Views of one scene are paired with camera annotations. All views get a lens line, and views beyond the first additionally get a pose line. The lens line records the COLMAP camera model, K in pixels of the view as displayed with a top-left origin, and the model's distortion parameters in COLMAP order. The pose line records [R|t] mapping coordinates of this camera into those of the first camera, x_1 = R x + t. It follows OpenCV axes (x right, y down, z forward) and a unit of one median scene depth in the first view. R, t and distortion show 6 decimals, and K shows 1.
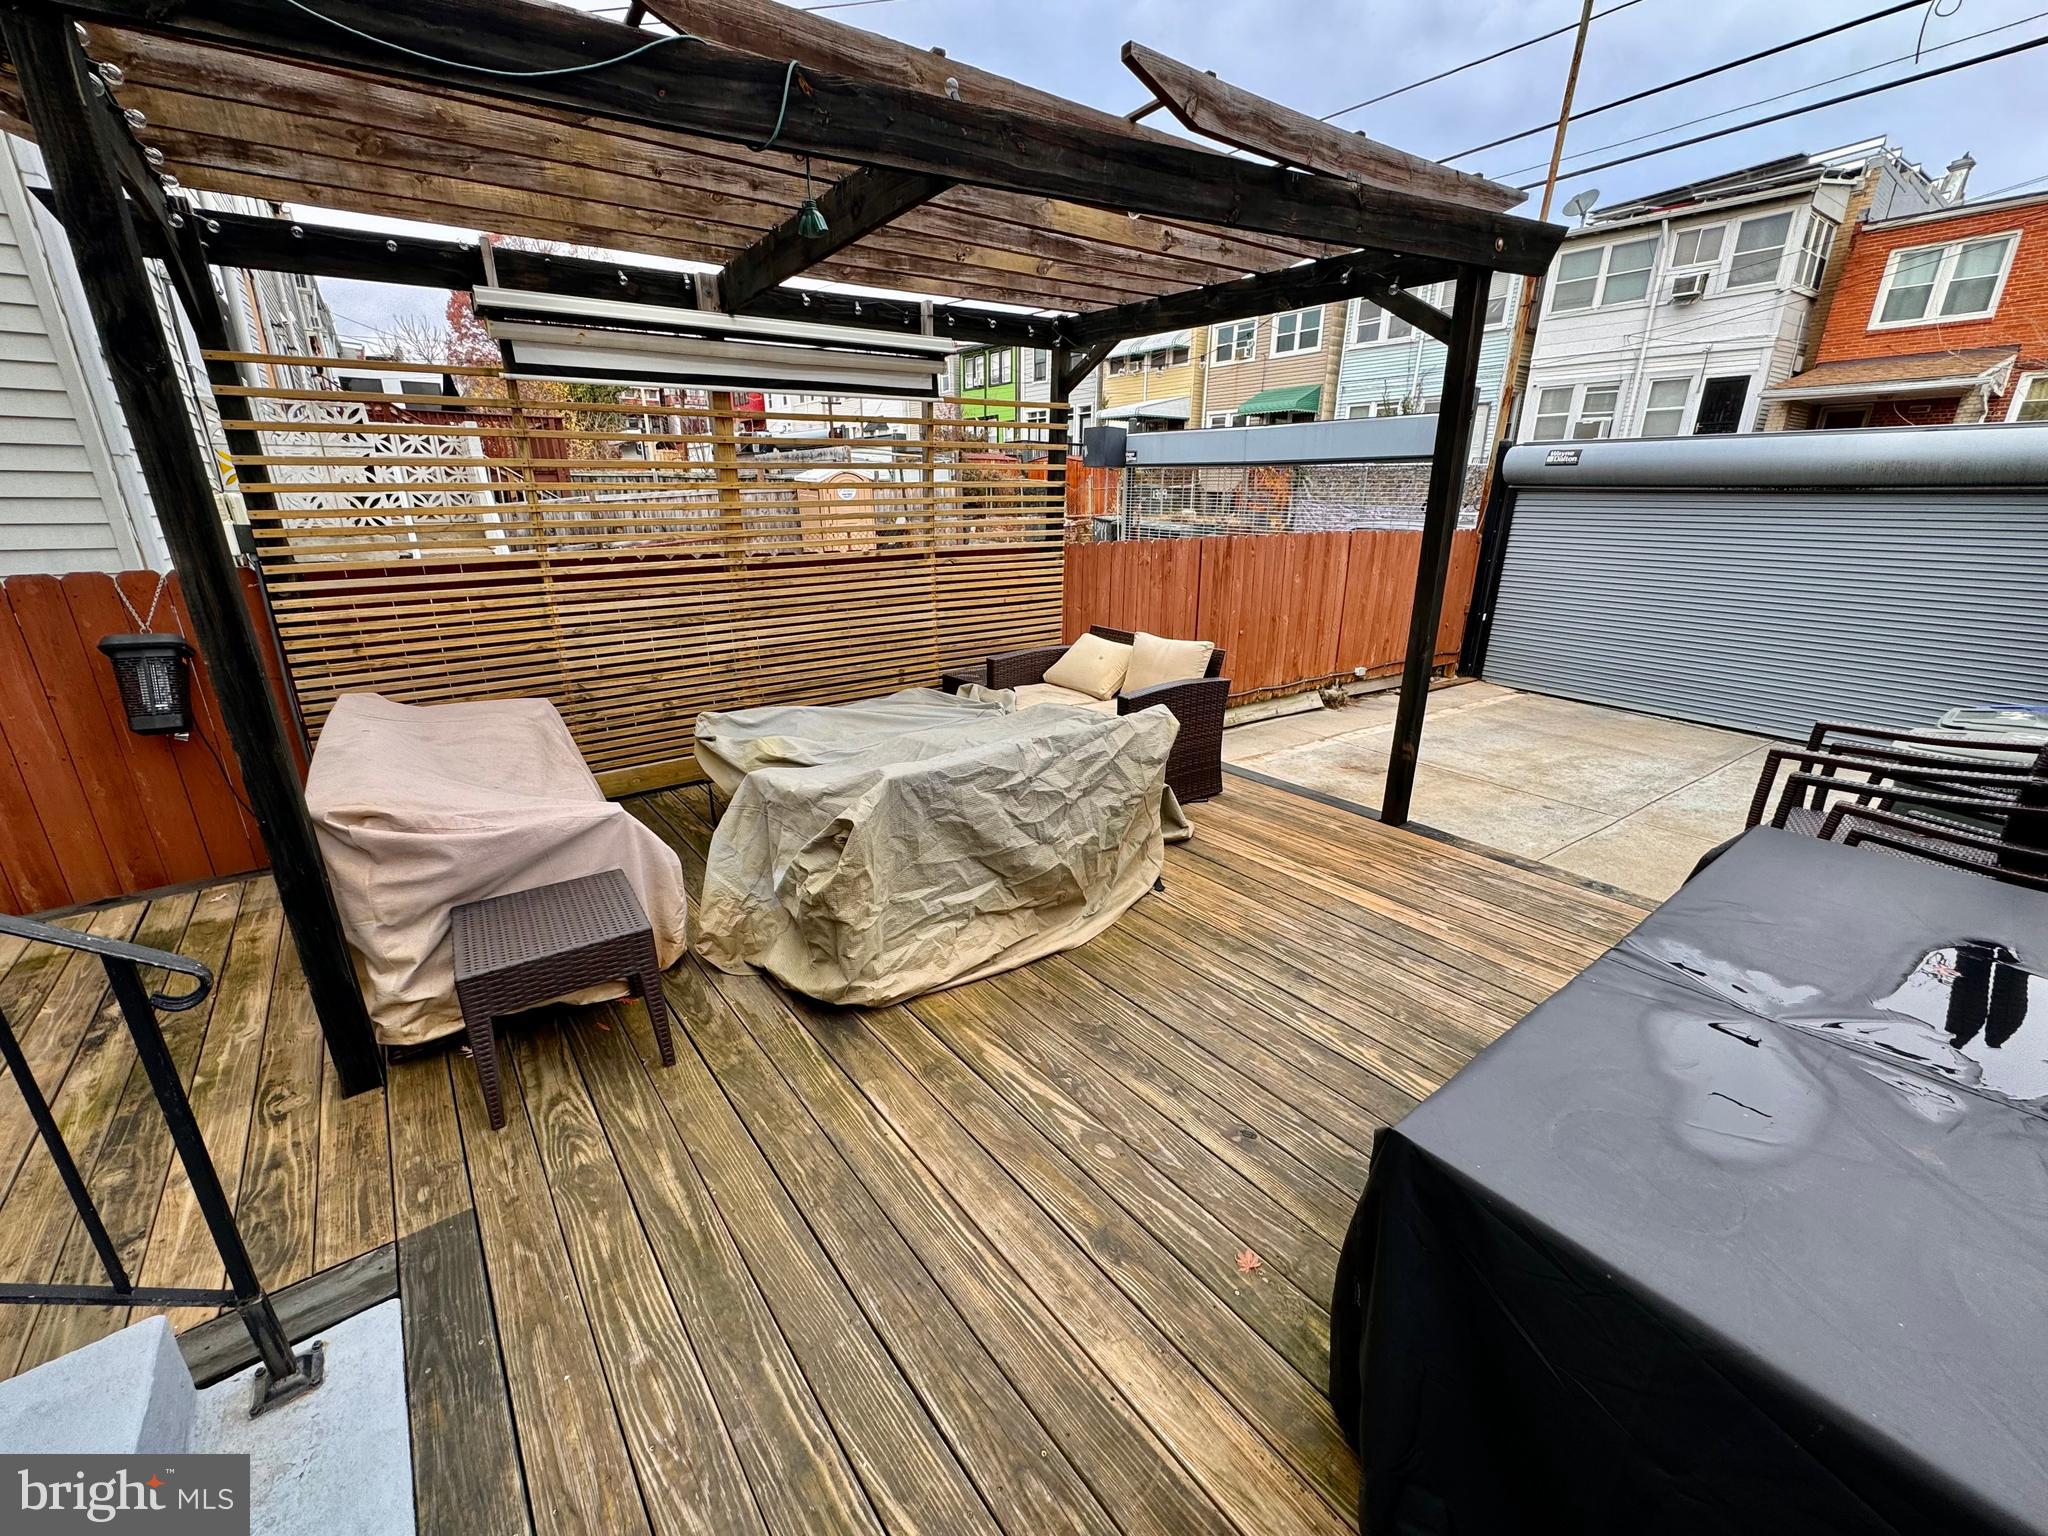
lens RADIAL K [[814.0, 0, 1026.5], [0, 814.0, 763.1], [0, 0, 1]] dist [0.000470, -0.000640]
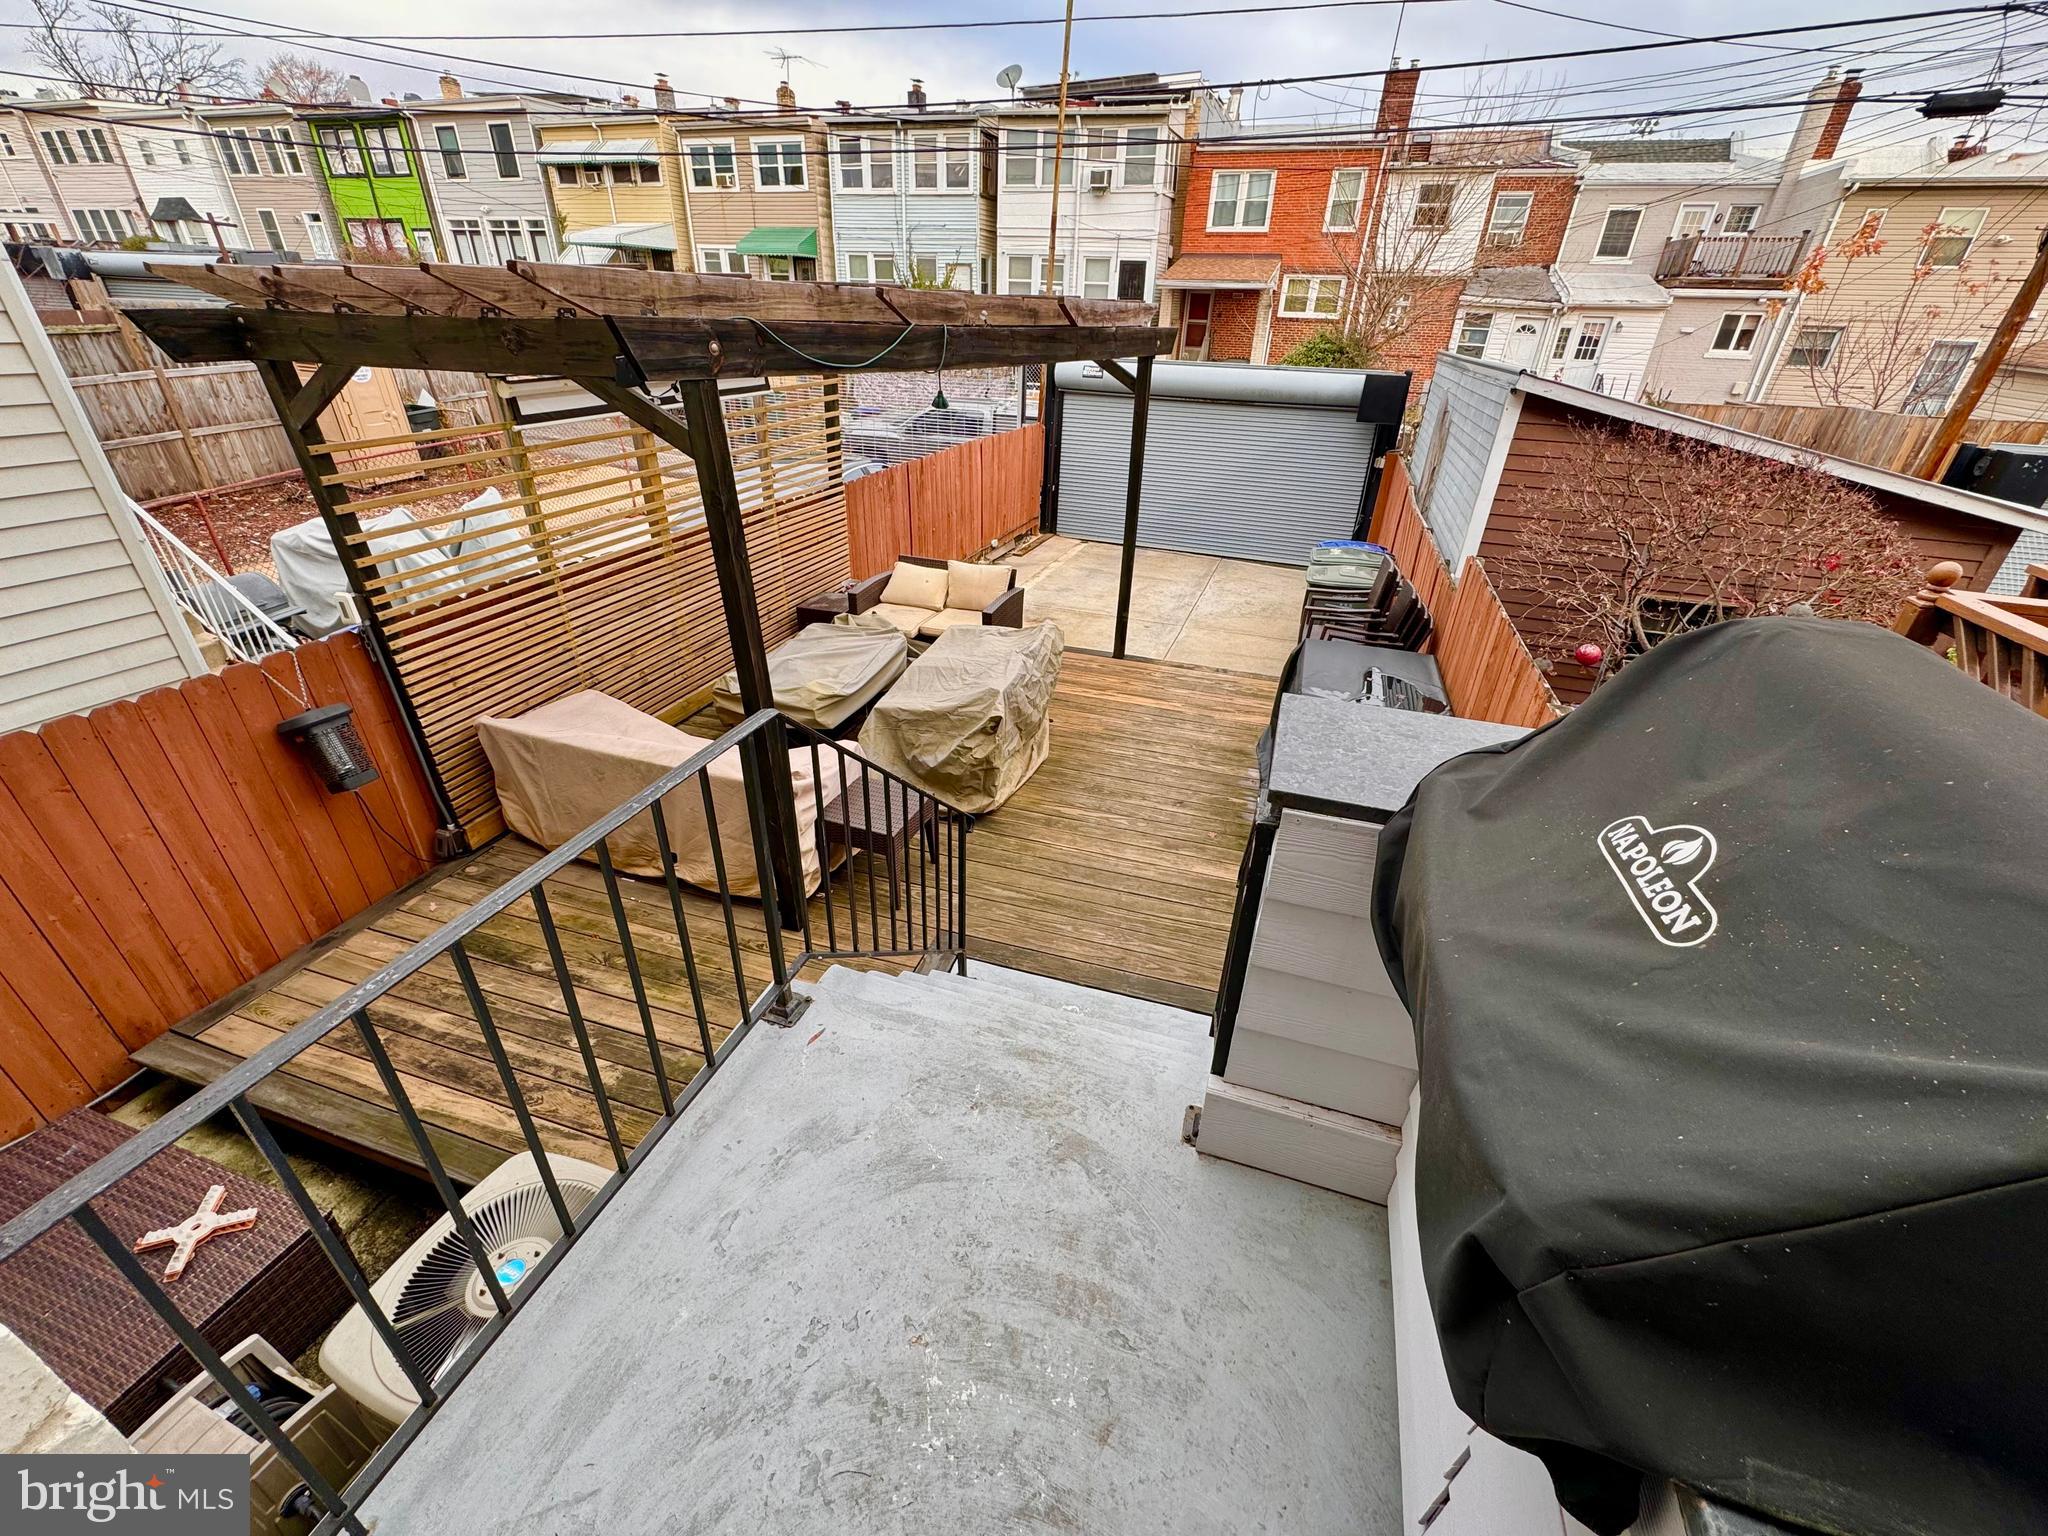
lens RADIAL K [[814.0, 0, 1026.0], [0, 814.0, 764.5], [0, 0, 1]] dist [0.000470, -0.000640]
pose [[0.822440, -0.258358, 0.506797, -0.395359], [0.154119, 0.958792, 0.238673, -0.092224], [-0.547577, -0.118187, 0.828367, -0.226616]]
